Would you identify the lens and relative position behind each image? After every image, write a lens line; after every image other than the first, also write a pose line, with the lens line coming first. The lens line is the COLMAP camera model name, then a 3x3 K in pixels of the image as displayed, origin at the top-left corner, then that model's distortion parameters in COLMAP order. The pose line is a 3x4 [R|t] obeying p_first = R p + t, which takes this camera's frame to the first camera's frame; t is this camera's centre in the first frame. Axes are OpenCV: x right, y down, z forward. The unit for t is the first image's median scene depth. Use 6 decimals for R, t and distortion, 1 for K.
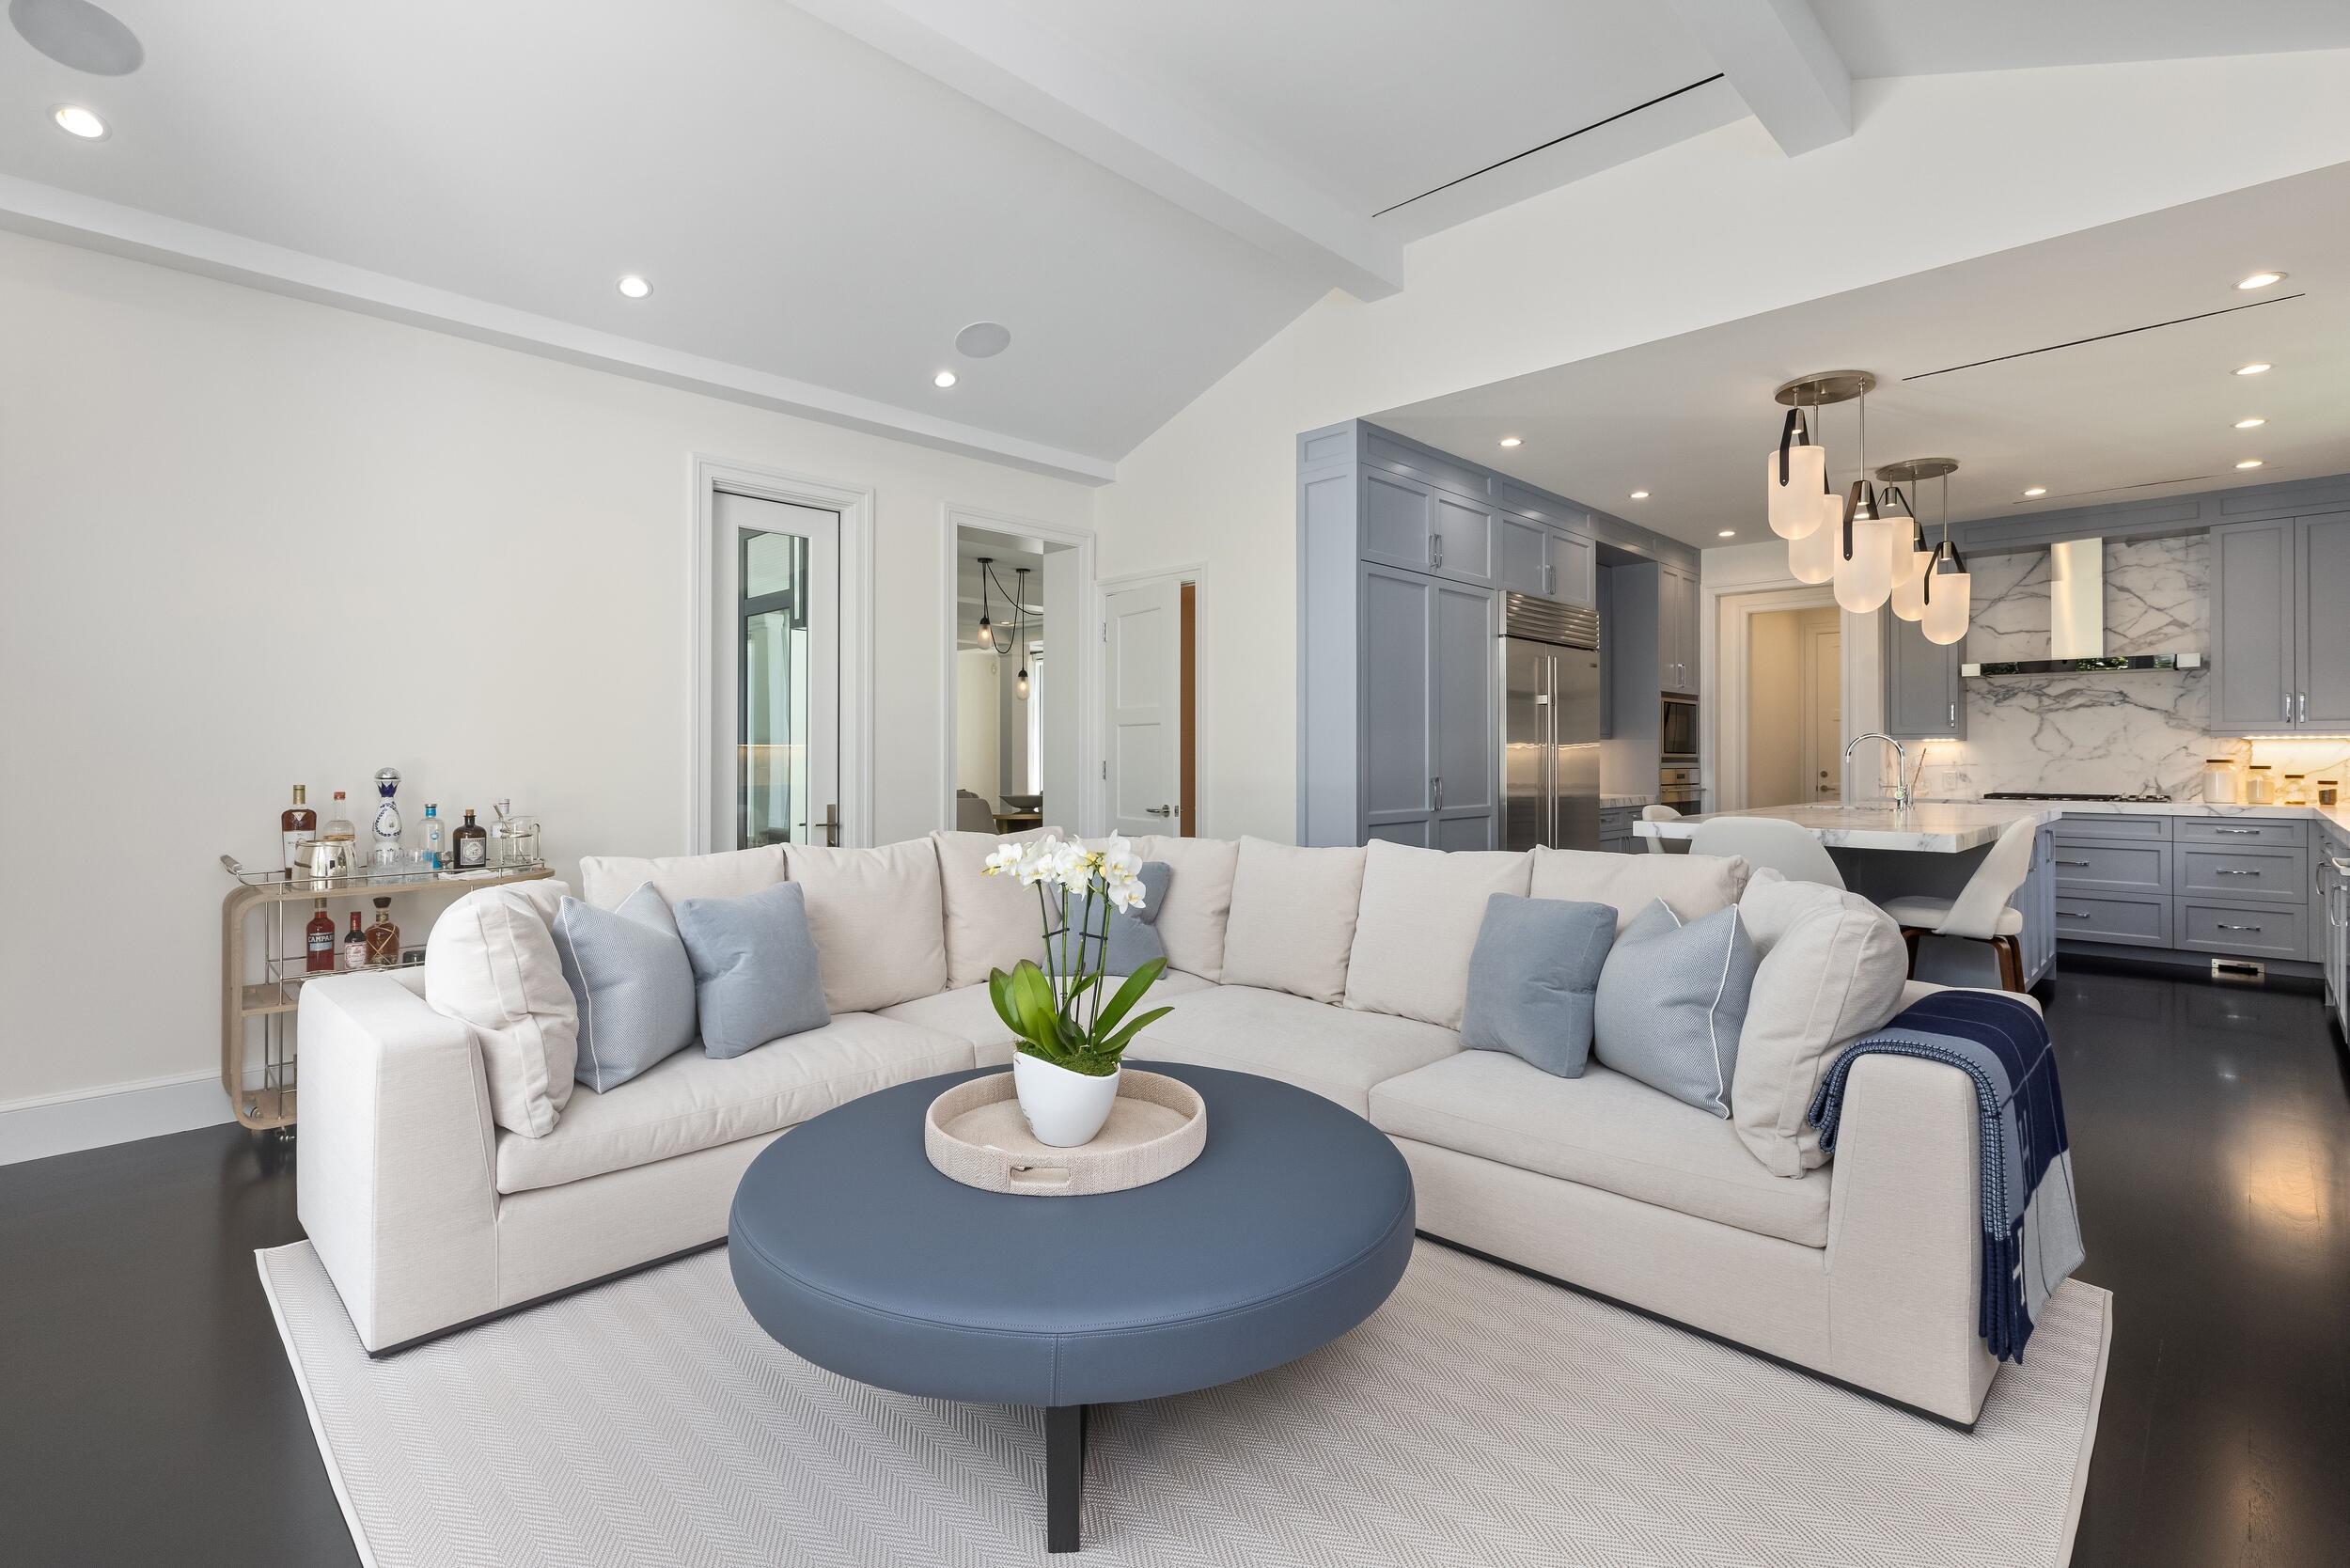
lens RADIAL K [[1069.4, 0, 1199.1], [0, 1069.4, 749.0], [0, 0, 1]] dist [-0.001354, -0.000623]
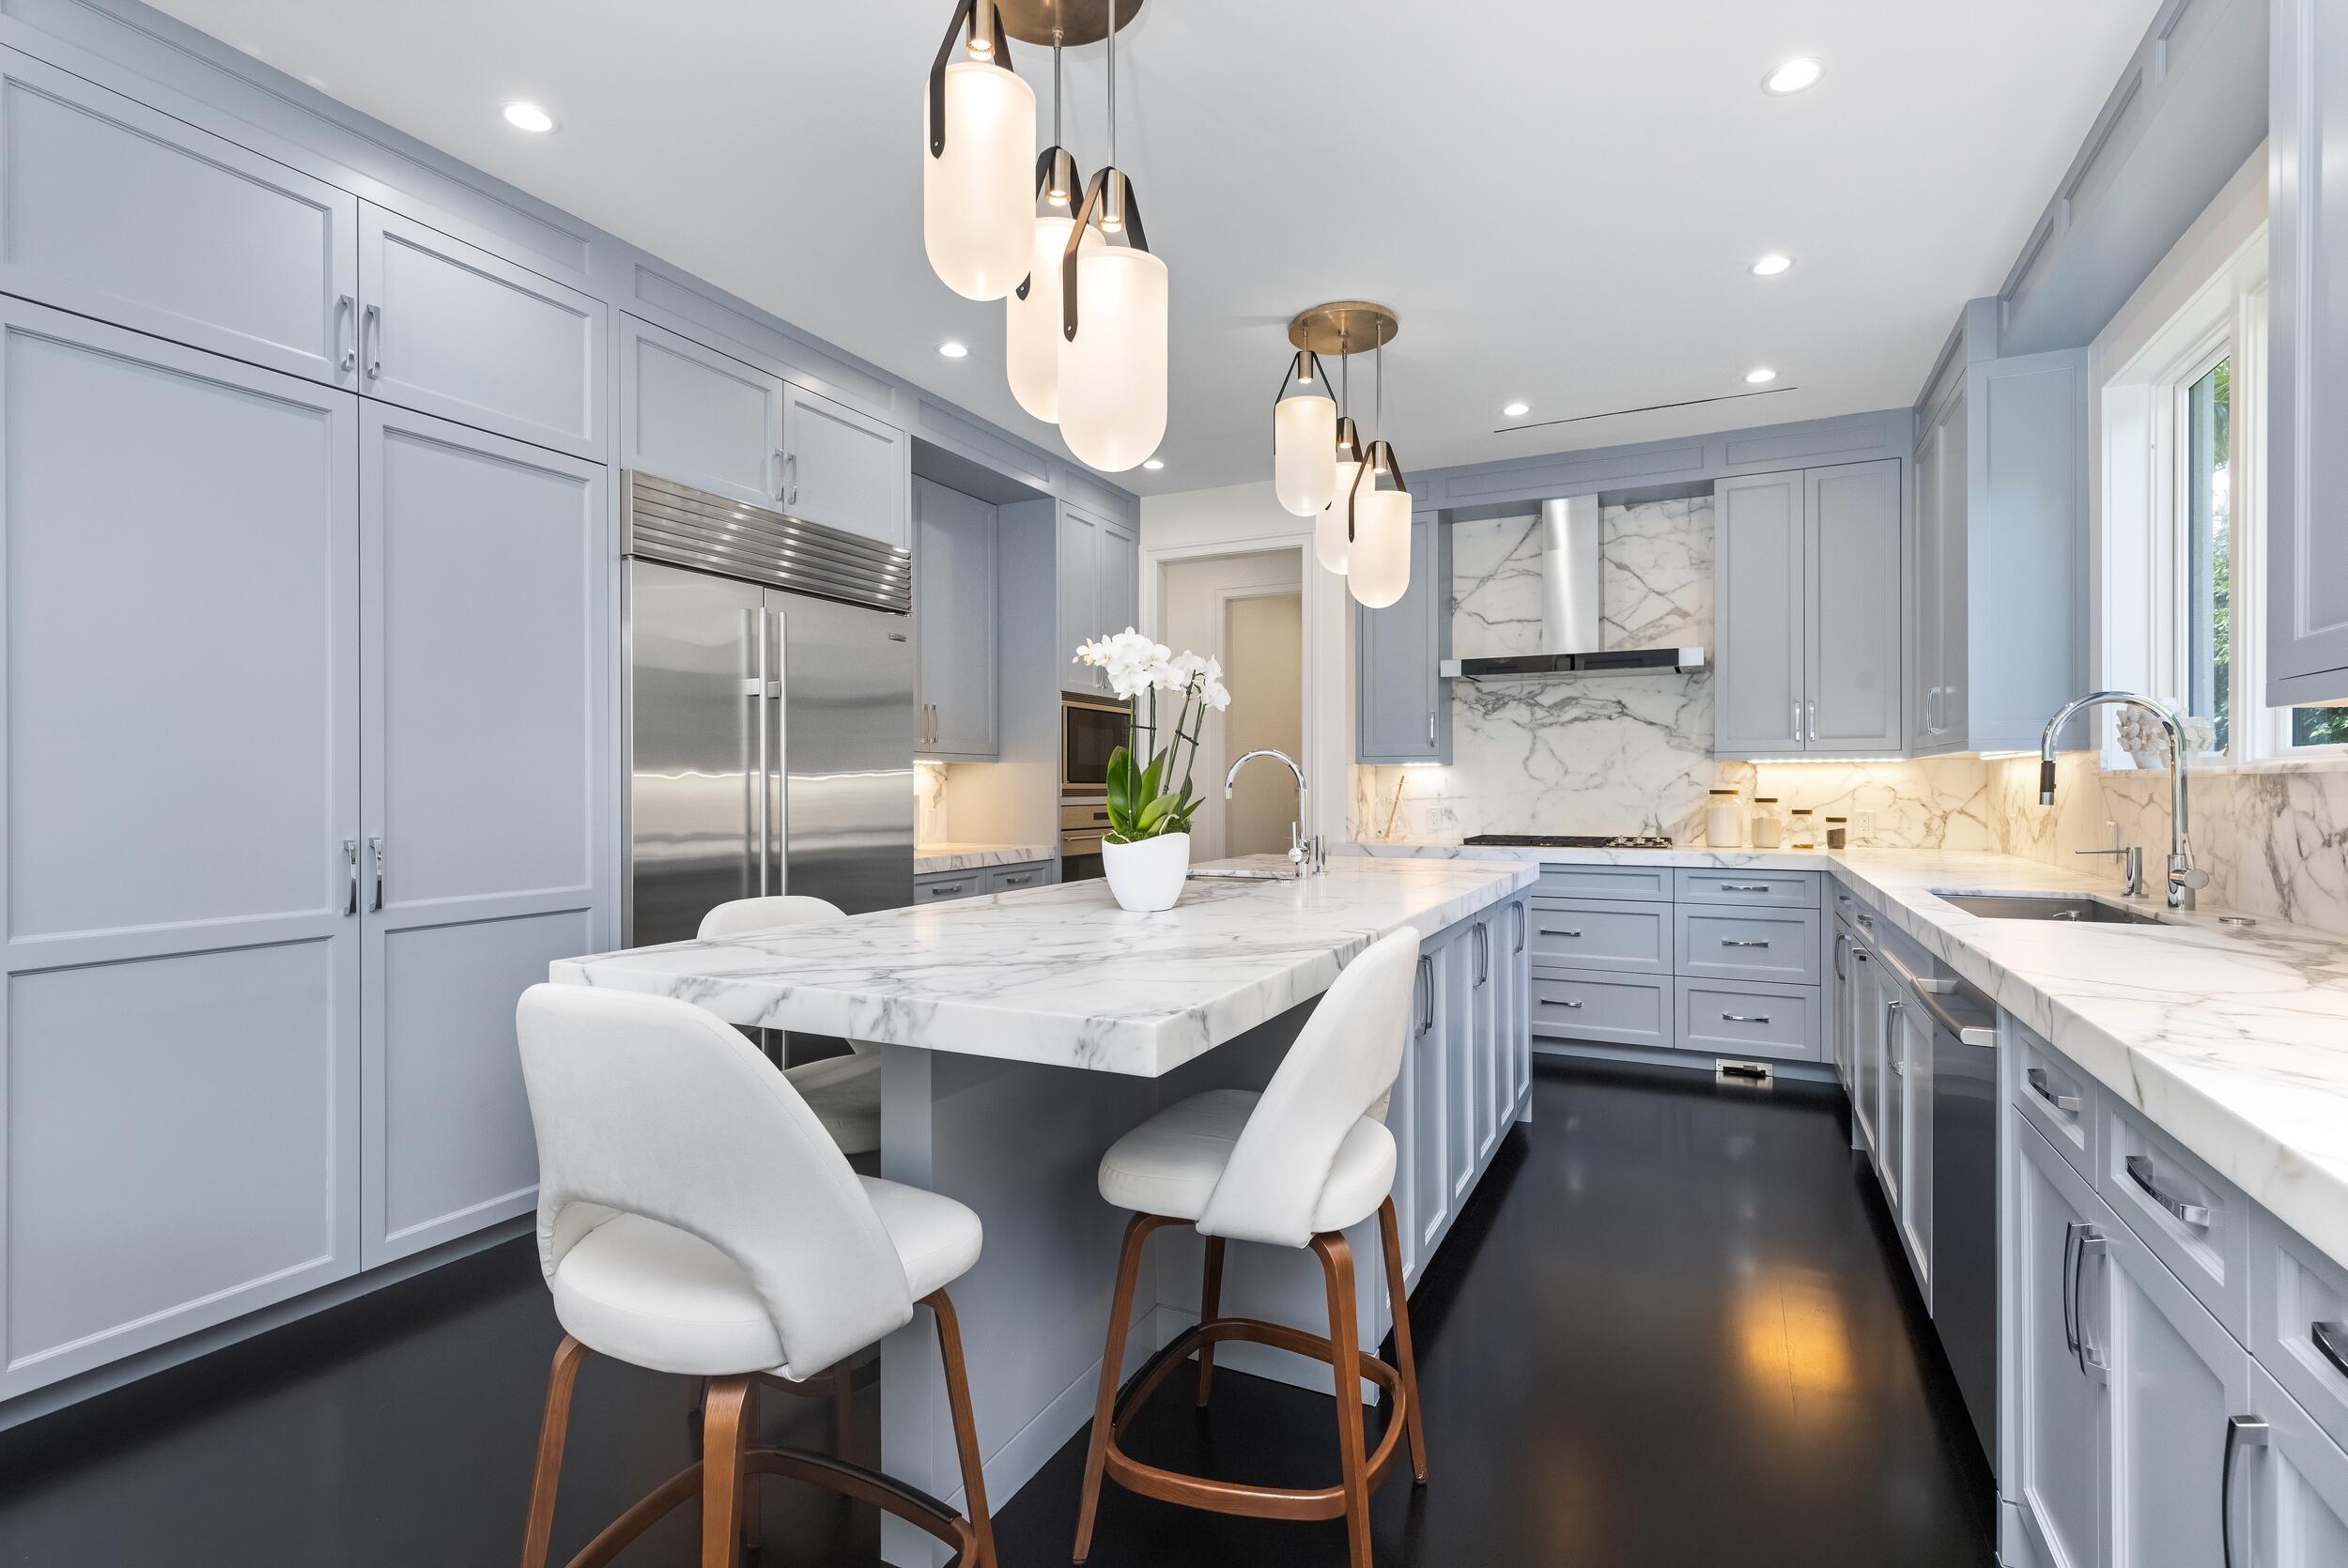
lens RADIAL K [[1068.3, 0, 1215.4], [0, 1068.3, 784.7], [0, 0, 1]] dist [-0.001354, -0.000623]
pose [[0.945126, -0.002951, 0.326693, 0.353810], [0.000865, 0.999978, 0.006531, 0.000876], [-0.326705, -0.005890, 0.945108, 0.386457]]
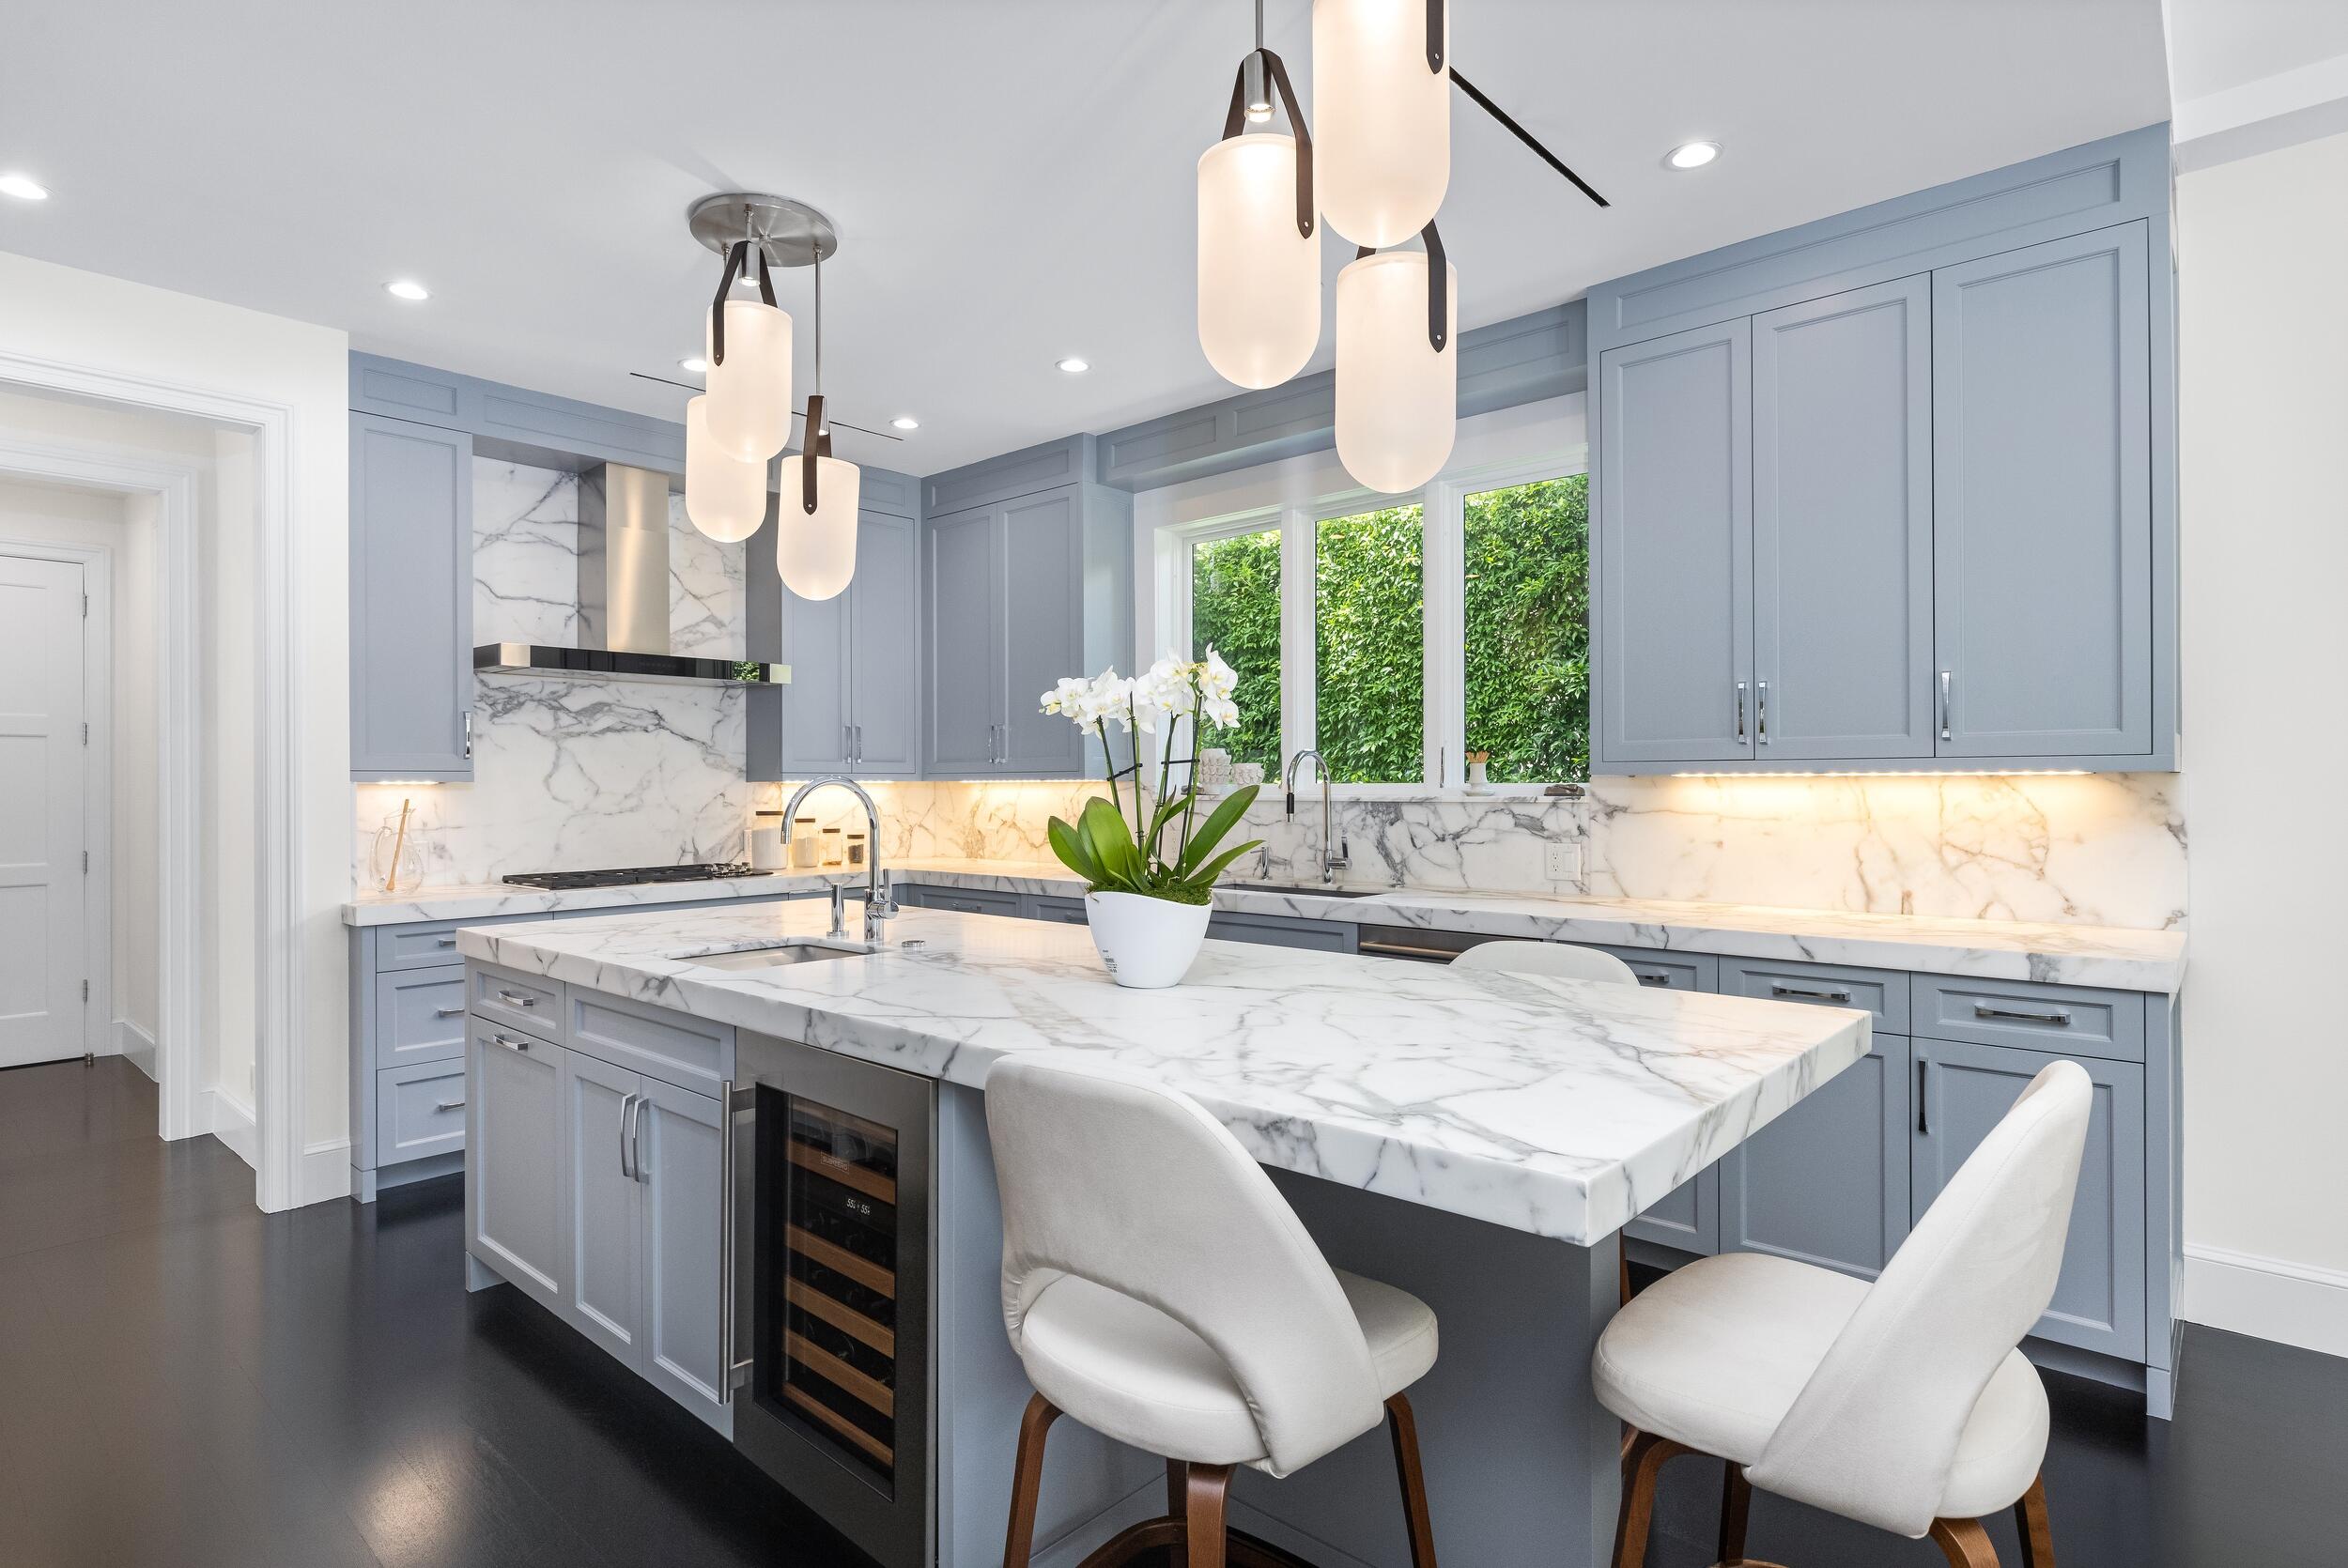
lens RADIAL K [[1200.1, 0, 1156.8], [0, 1200.1, 781.6], [0, 0, 1]] dist [0.001435, 0.002455]
pose [[-0.028227, 0.000852, 0.999601, 0.107163], [-0.002936, 0.999995, -0.000935, -0.010340], [-0.999597, -0.002962, -0.028225, 0.732574]]
